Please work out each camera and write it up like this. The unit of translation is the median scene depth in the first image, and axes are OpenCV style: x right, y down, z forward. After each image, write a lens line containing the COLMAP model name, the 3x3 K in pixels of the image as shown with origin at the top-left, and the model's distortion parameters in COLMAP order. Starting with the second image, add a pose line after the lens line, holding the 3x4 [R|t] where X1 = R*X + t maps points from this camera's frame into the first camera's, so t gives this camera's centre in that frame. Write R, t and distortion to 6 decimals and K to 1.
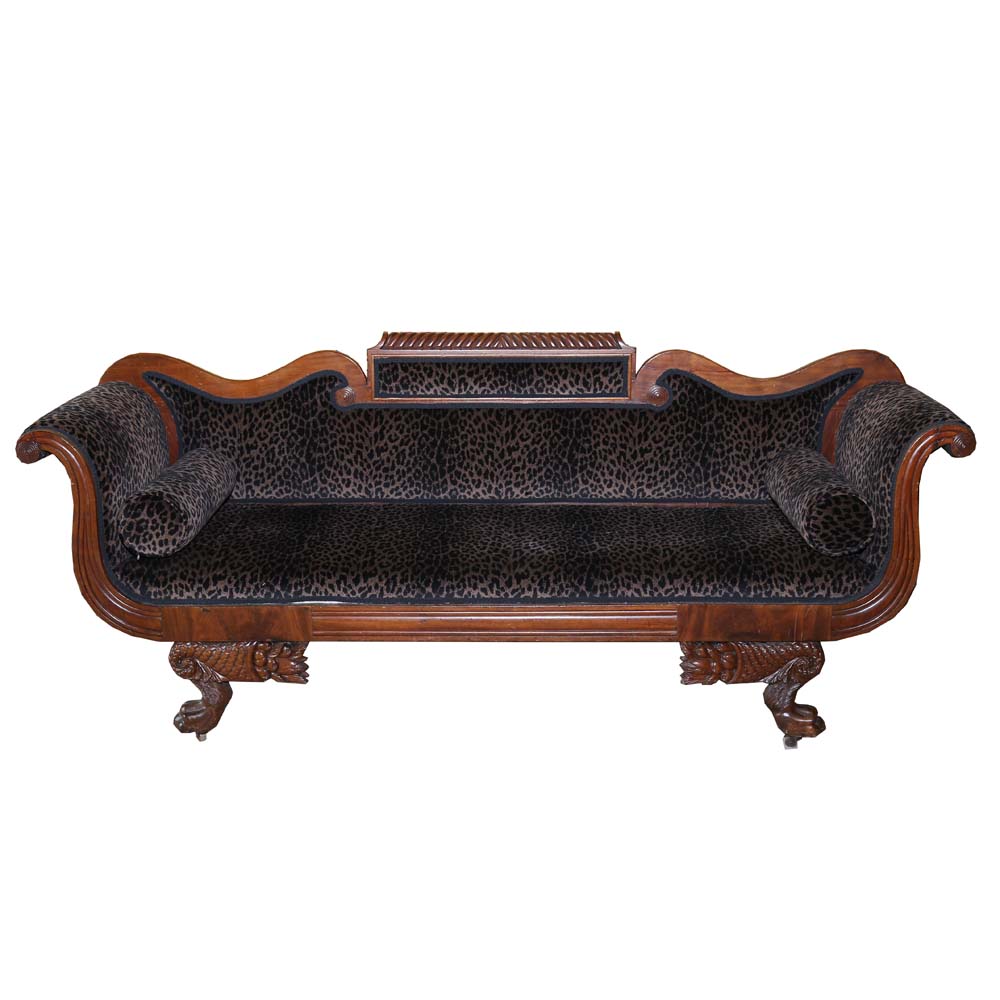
lens RADIAL K [[1378.3, 0, 501.7], [0, 1378.3, 545.6], [0, 0, 1]] dist [0.051159, 0.000000]
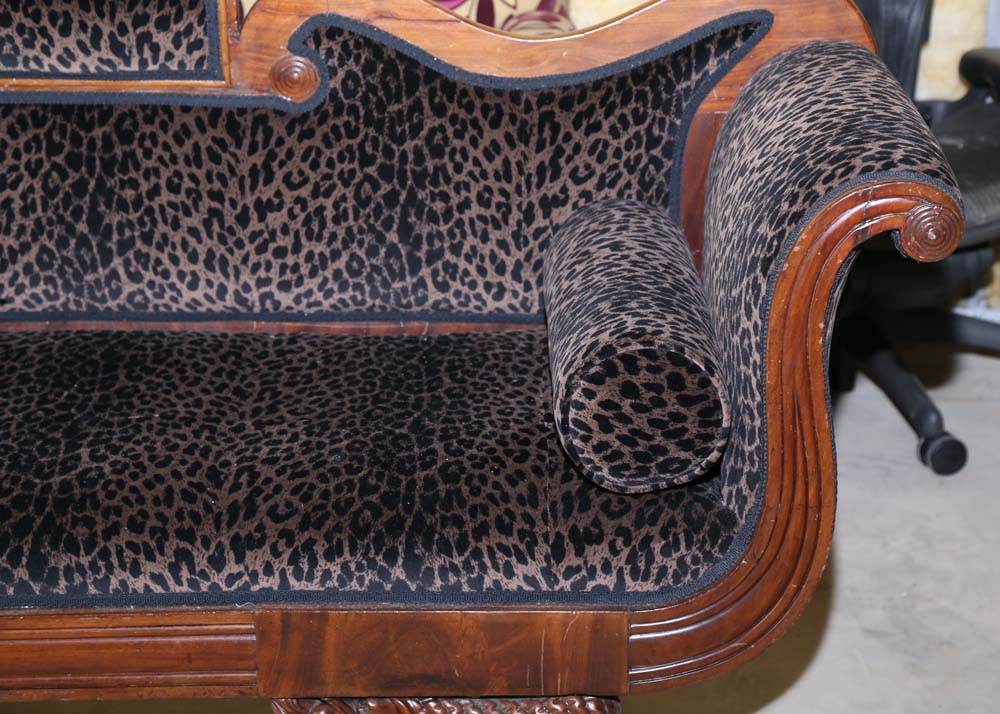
lens RADIAL K [[2315.3, 0, 502.4], [0, 2315.3, 362.9], [0, 0, 1]] dist [0.374693, 0.000000]
pose [[0.999993, -0.003370, -0.001392, 0.198355], [0.003453, 0.997889, 0.064844, -0.074644], [0.001171, -0.064849, 0.997894, 0.304670]]
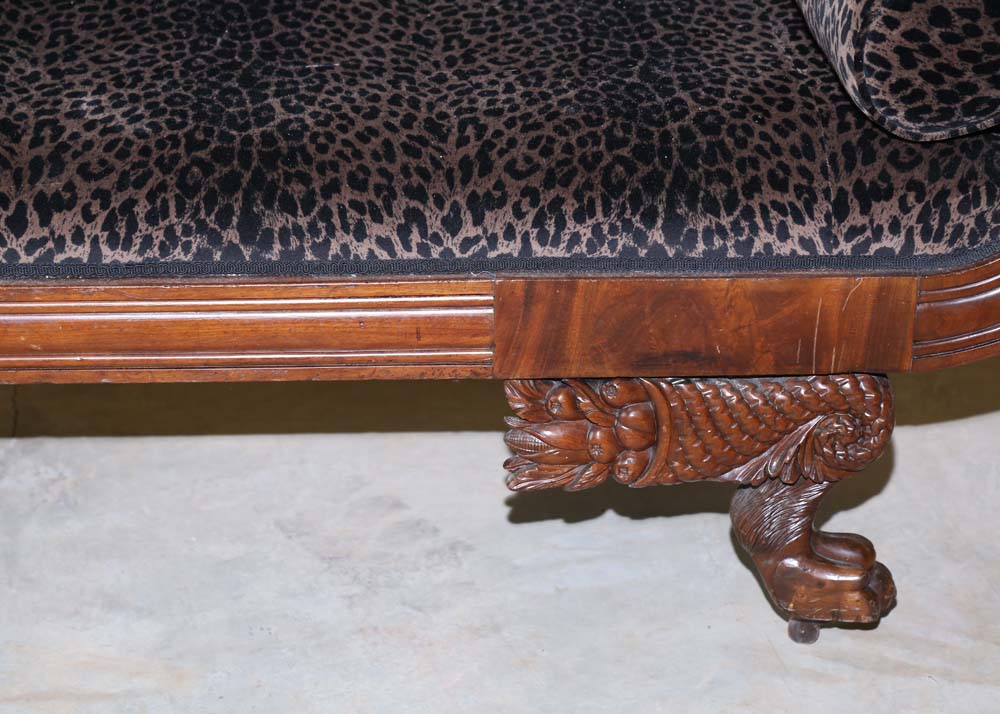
lens RADIAL K [[3039.6, 0, 493.5], [0, 3039.6, 367.3], [0, 0, 1]] dist [0.653067, 0.000000]
pose [[0.996383, -0.012185, 0.084099, 0.058396], [0.000112, 0.989853, 0.142095, -0.047256], [-0.084977, -0.141571, 0.986274, 0.204749]]
